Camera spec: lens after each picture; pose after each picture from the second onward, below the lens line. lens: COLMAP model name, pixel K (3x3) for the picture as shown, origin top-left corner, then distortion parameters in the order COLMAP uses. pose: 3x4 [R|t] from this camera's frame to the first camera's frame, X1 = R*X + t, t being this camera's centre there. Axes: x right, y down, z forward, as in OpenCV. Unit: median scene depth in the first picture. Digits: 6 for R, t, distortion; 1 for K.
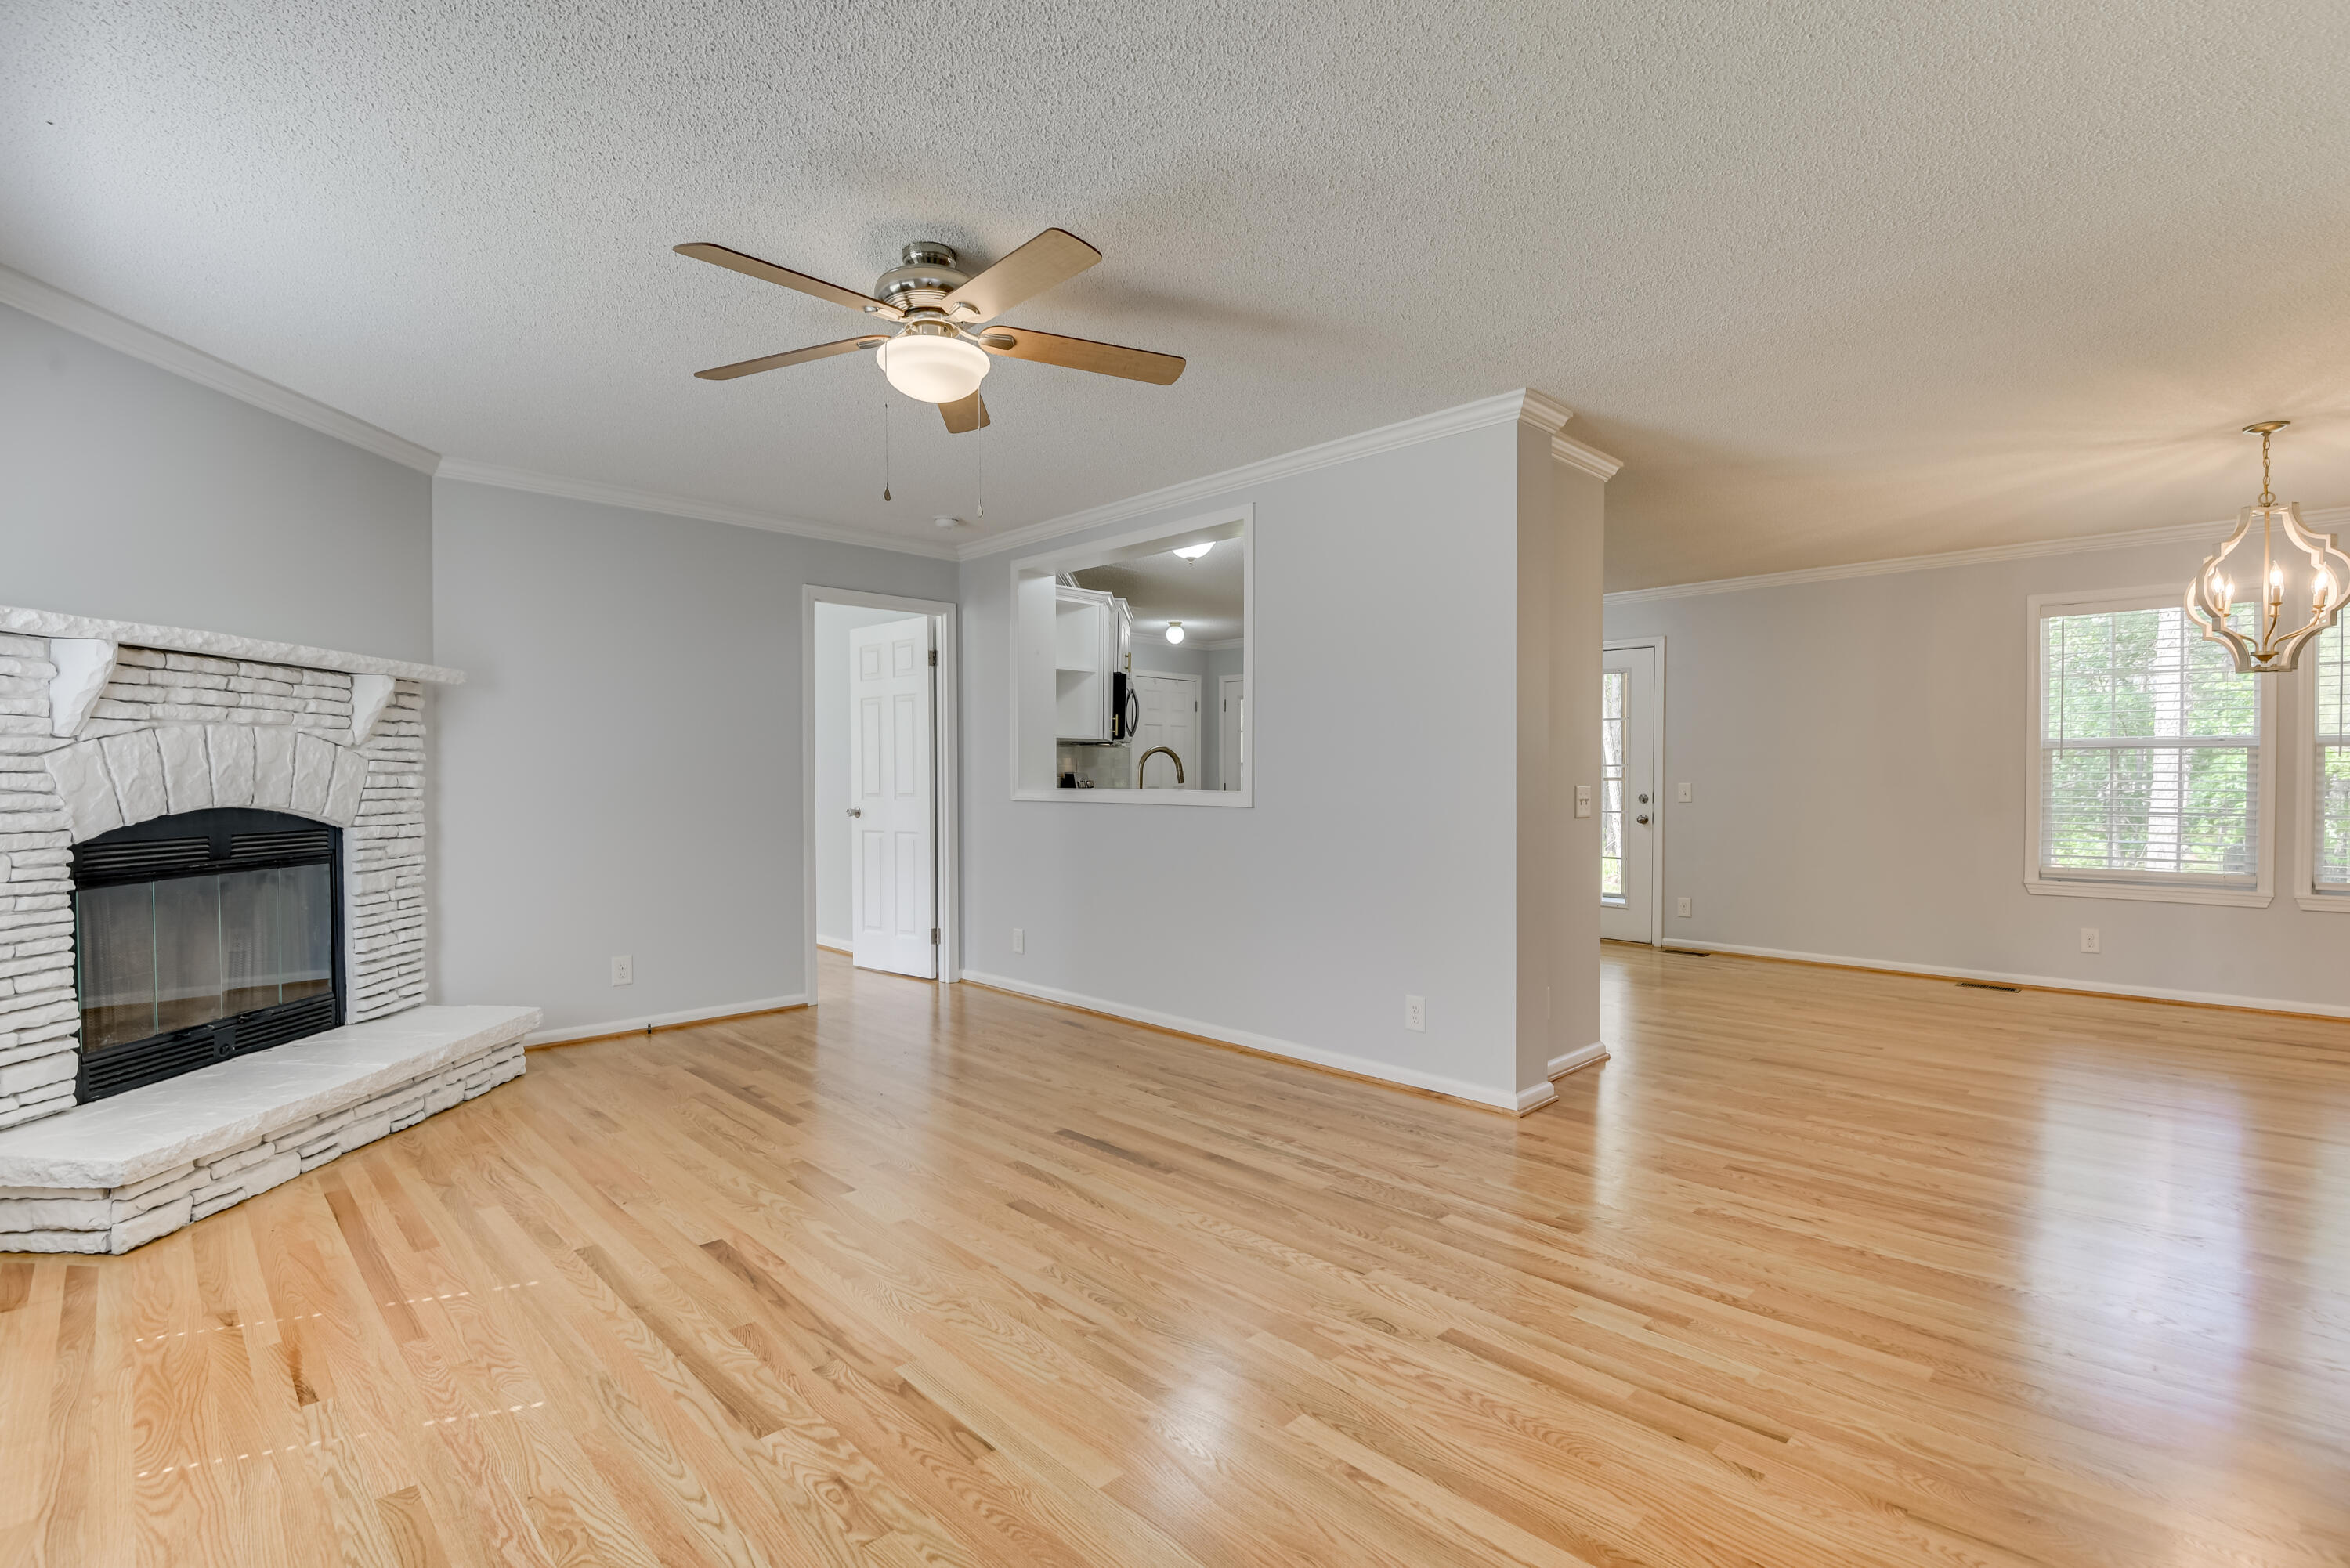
lens RADIAL K [[1068.5, 0, 1161.6], [0, 1068.5, 788.8], [0, 0, 1]] dist [-0.006917, -0.002031]
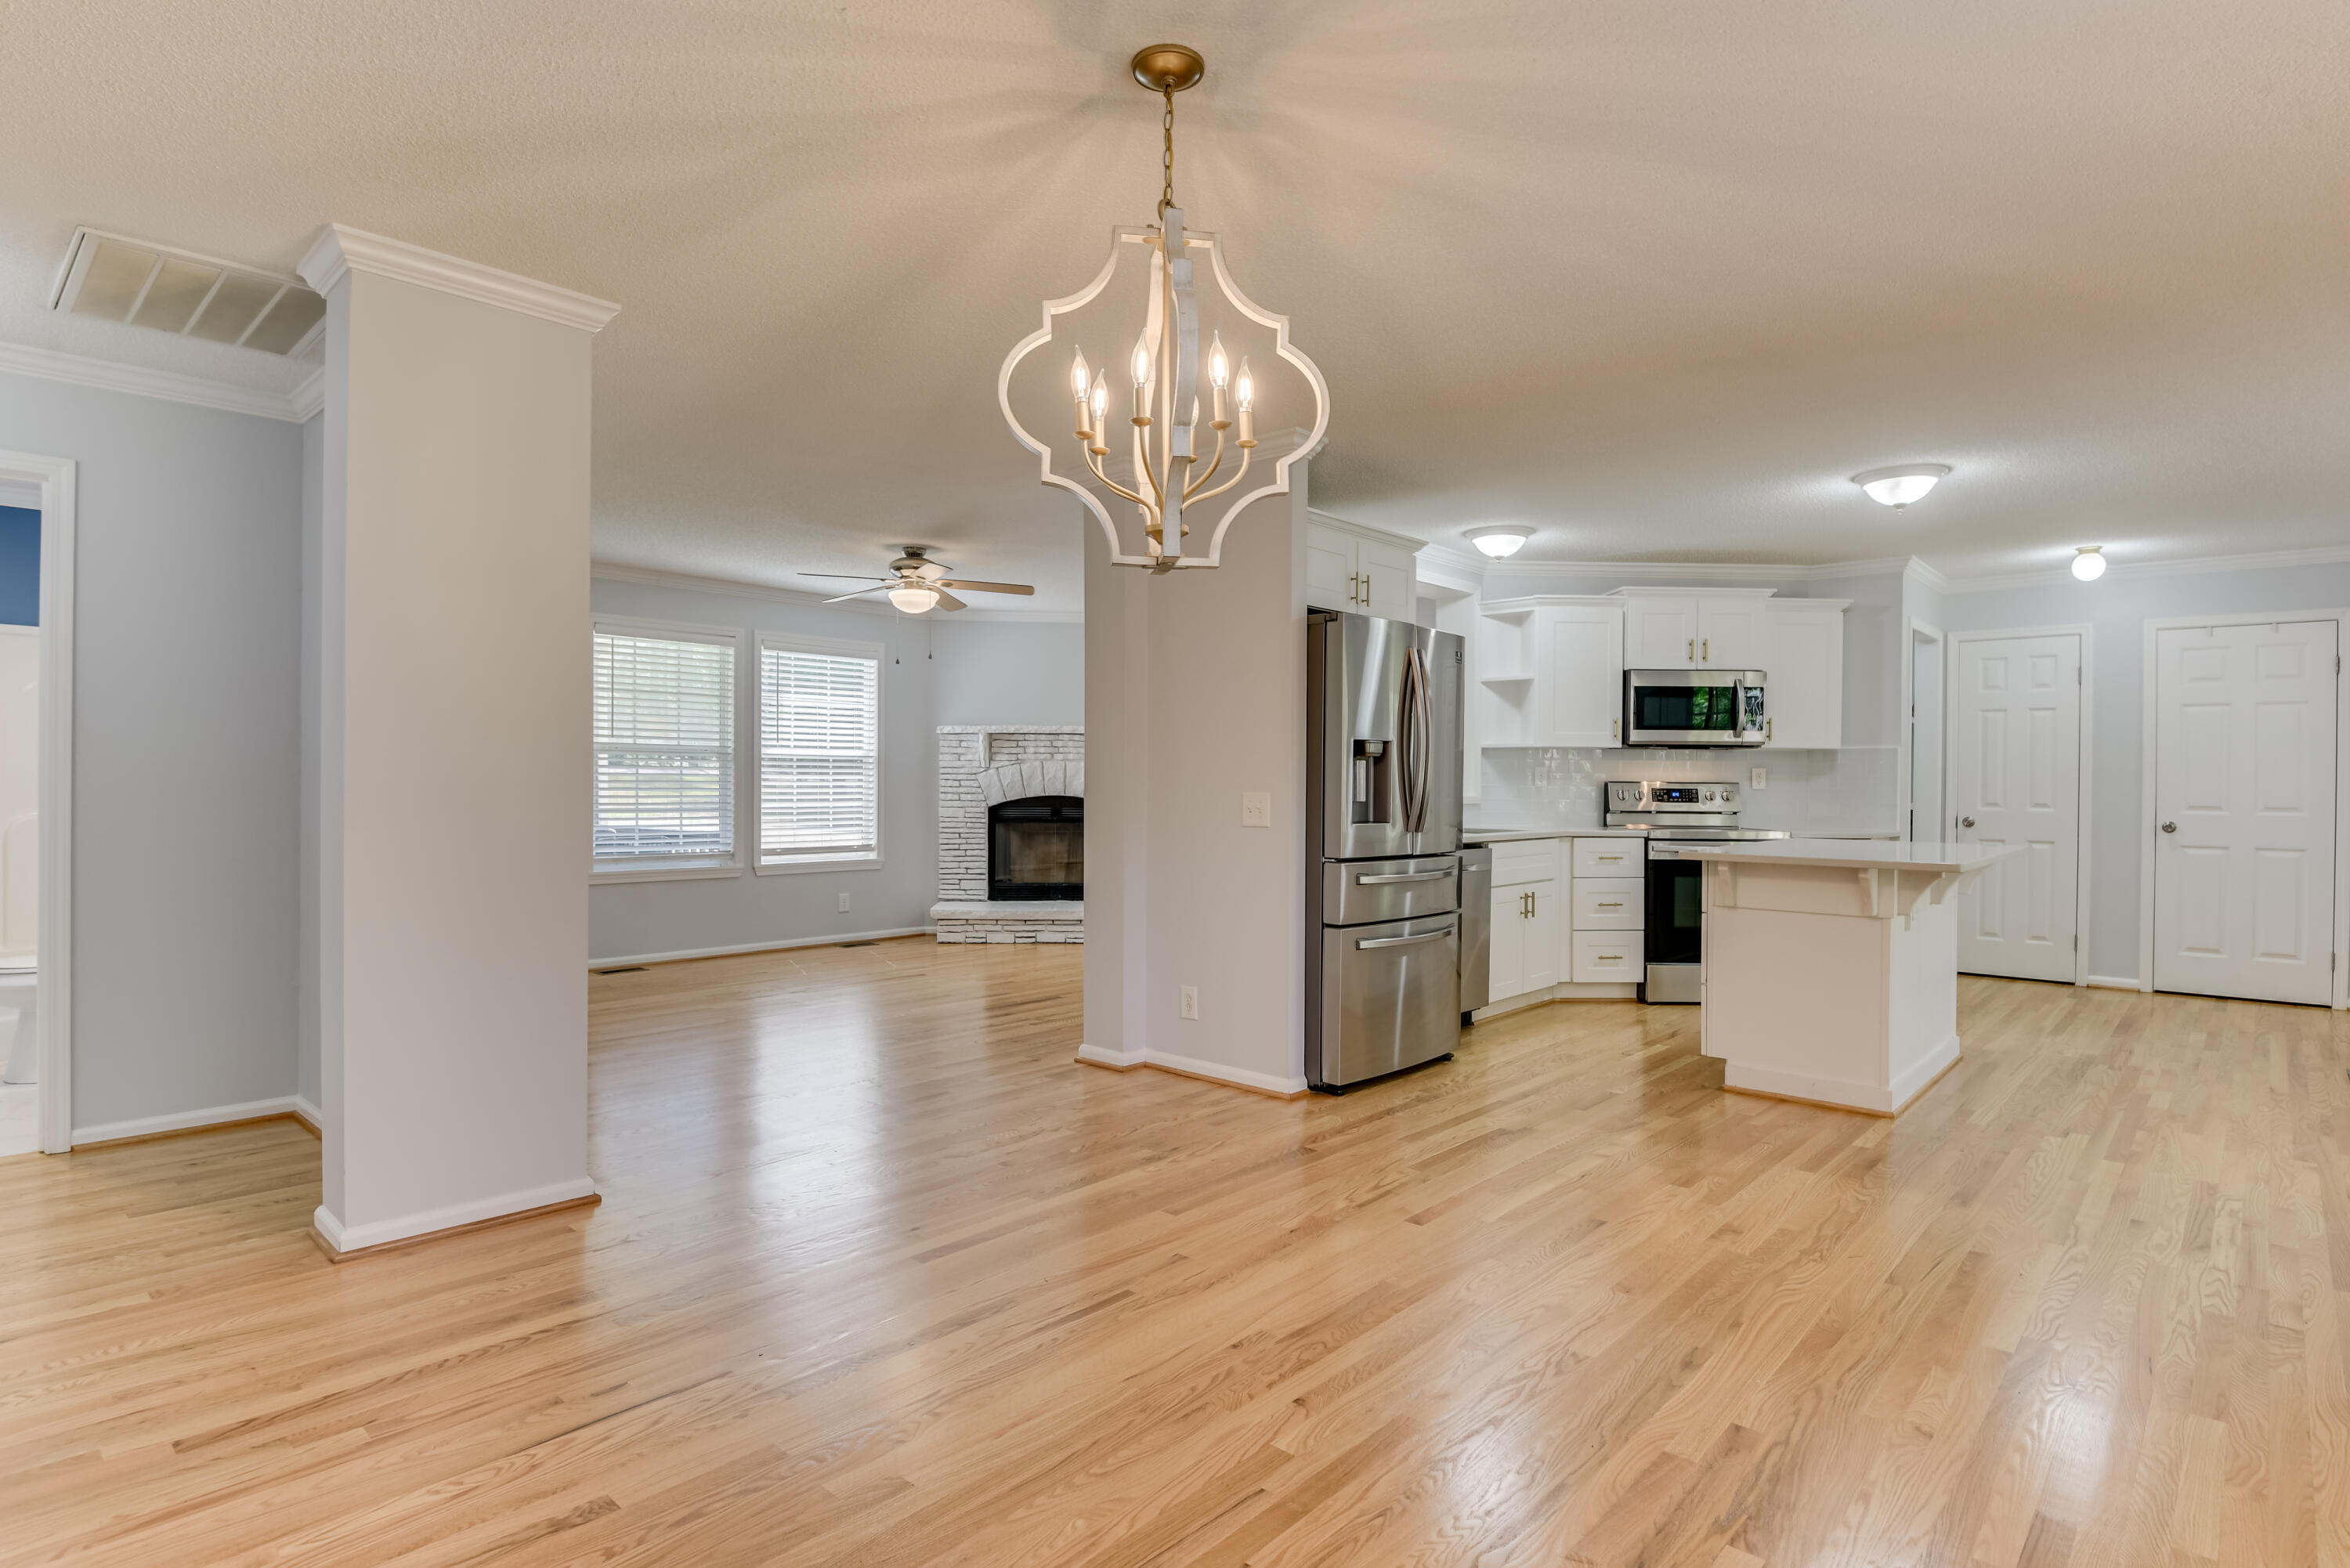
lens RADIAL K [[1208.9, 0, 1166.0], [0, 1208.9, 778.6], [0, 0, 1]] dist [-0.003338, -0.000432]
pose [[0.055142, -0.002410, -0.998476, 1.932611], [-0.019134, 0.999811, -0.003469, -0.016209], [0.998295, 0.019296, 0.055085, 1.138355]]
